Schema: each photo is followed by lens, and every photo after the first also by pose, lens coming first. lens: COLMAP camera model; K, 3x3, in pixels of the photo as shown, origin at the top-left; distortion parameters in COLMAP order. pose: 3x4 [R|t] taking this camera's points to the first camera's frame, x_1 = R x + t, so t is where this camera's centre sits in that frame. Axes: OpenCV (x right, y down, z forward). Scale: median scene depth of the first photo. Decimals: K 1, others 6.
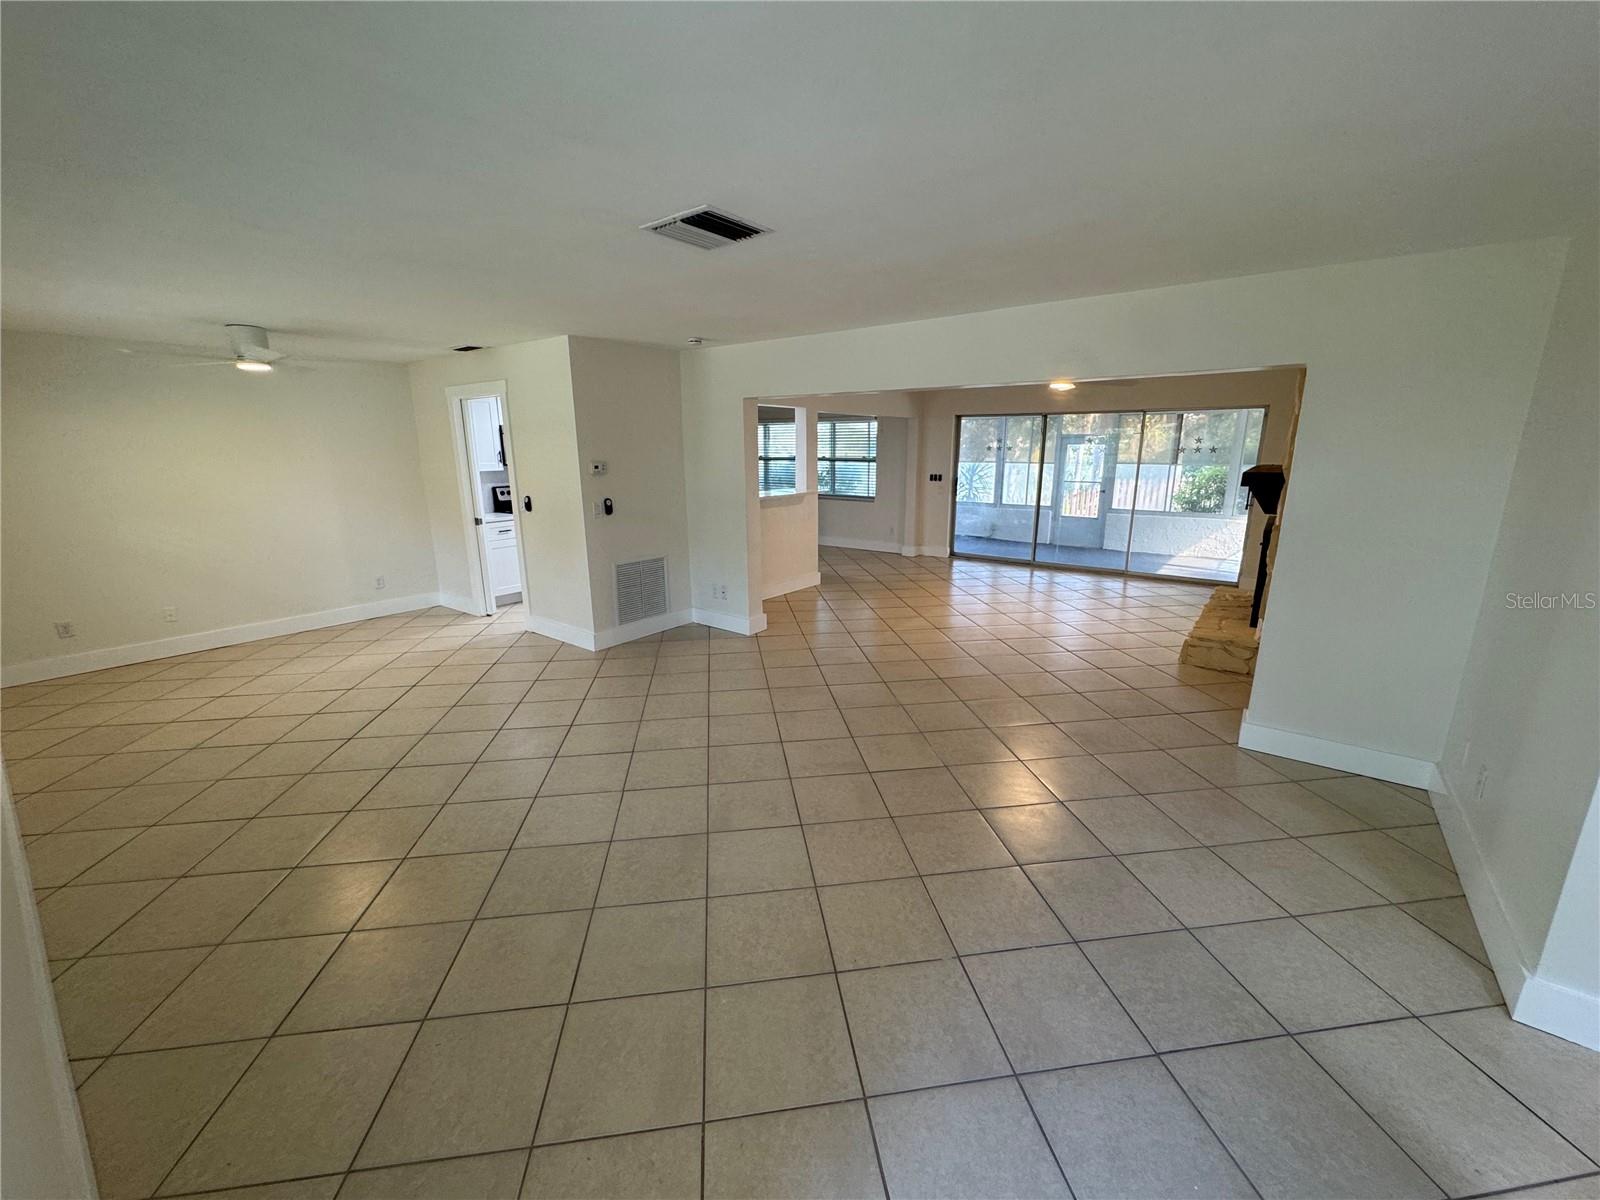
lens RADIAL K [[639.7, 0, 800.0], [0, 639.7, 600.0], [0, 0, 1]] dist [-0.001865, -0.000161]
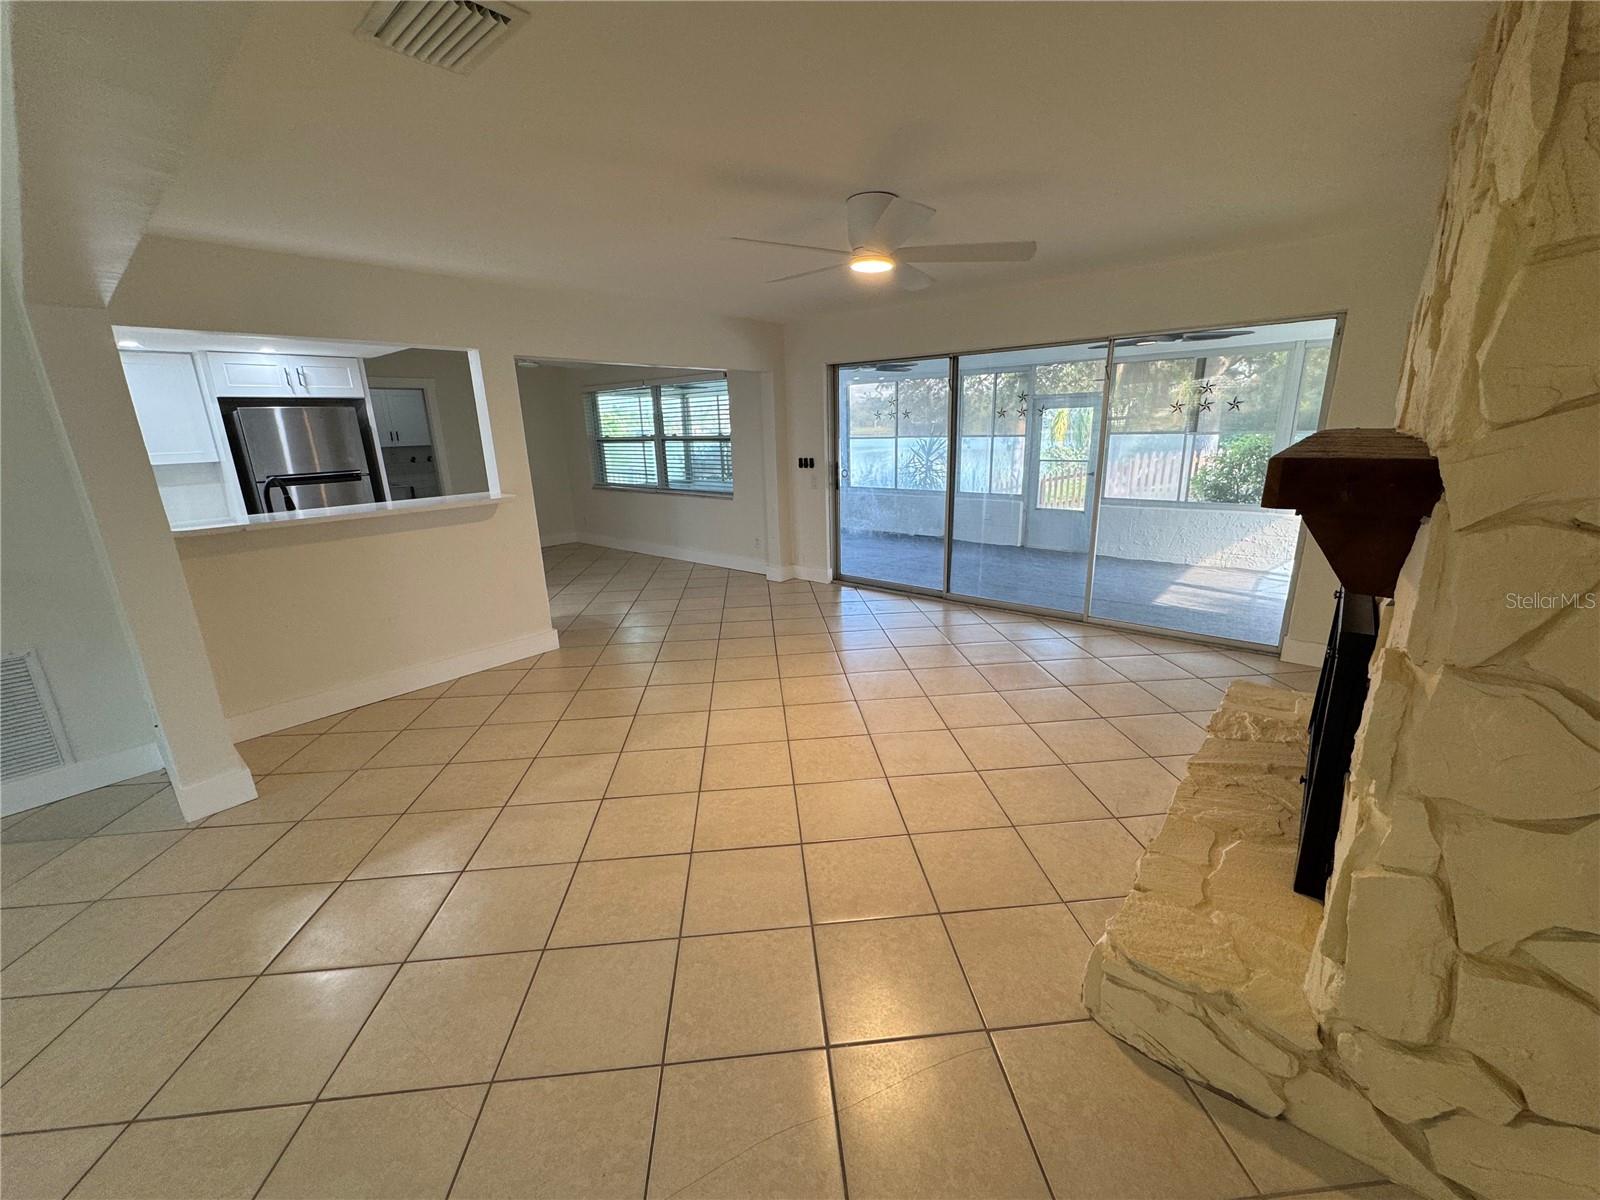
lens RADIAL K [[639.7, 0, 800.0], [0, 639.7, 600.0], [0, 0, 1]] dist [-0.001865, -0.000161]
pose [[0.998265, -0.010056, -0.058012, 0.235122], [0.011934, 0.999413, 0.032117, -0.069769], [0.057655, -0.032754, 0.997799, 0.330374]]
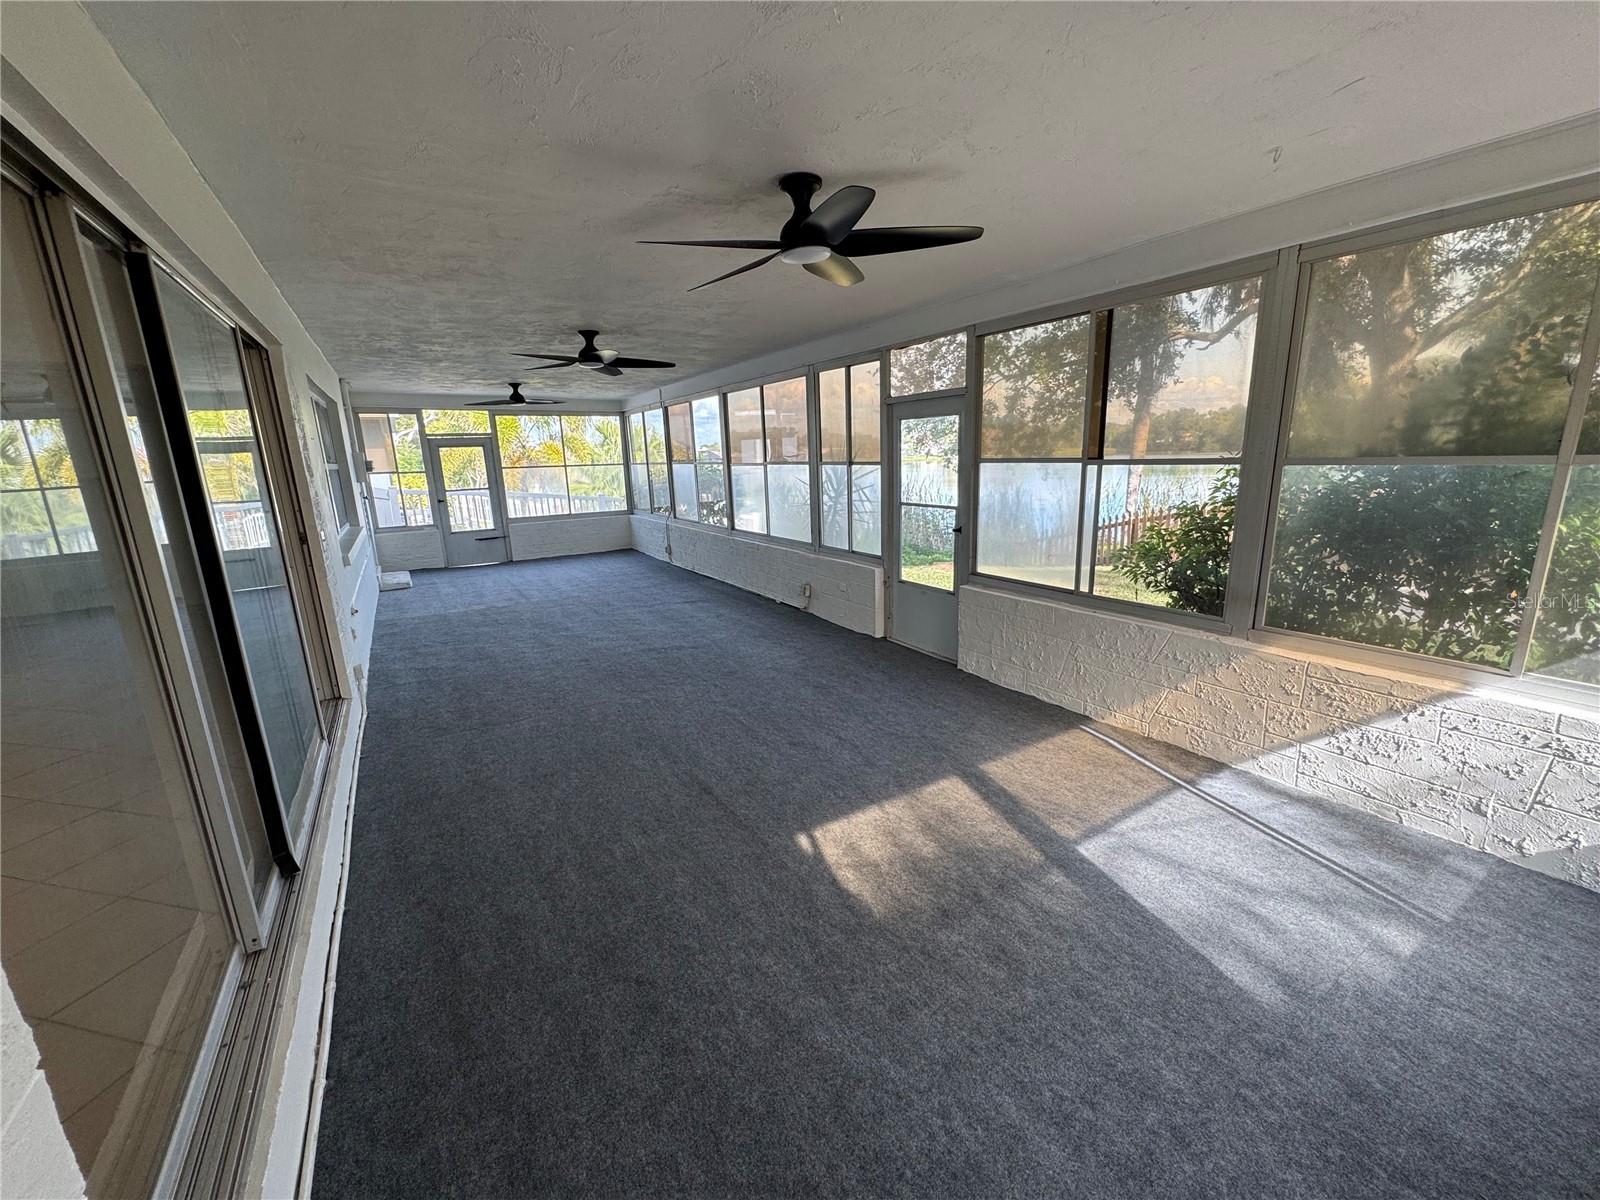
lens RADIAL K [[639.7, 0, 800.0], [0, 639.7, 600.0], [0, 0, 1]] dist [-0.001865, -0.000161]
pose [[0.937514, 0.058765, -0.342950, 0.646908], [-0.060248, 0.998163, 0.006339, -0.150713], [0.342693, 0.014719, 0.939332, 0.718574]]
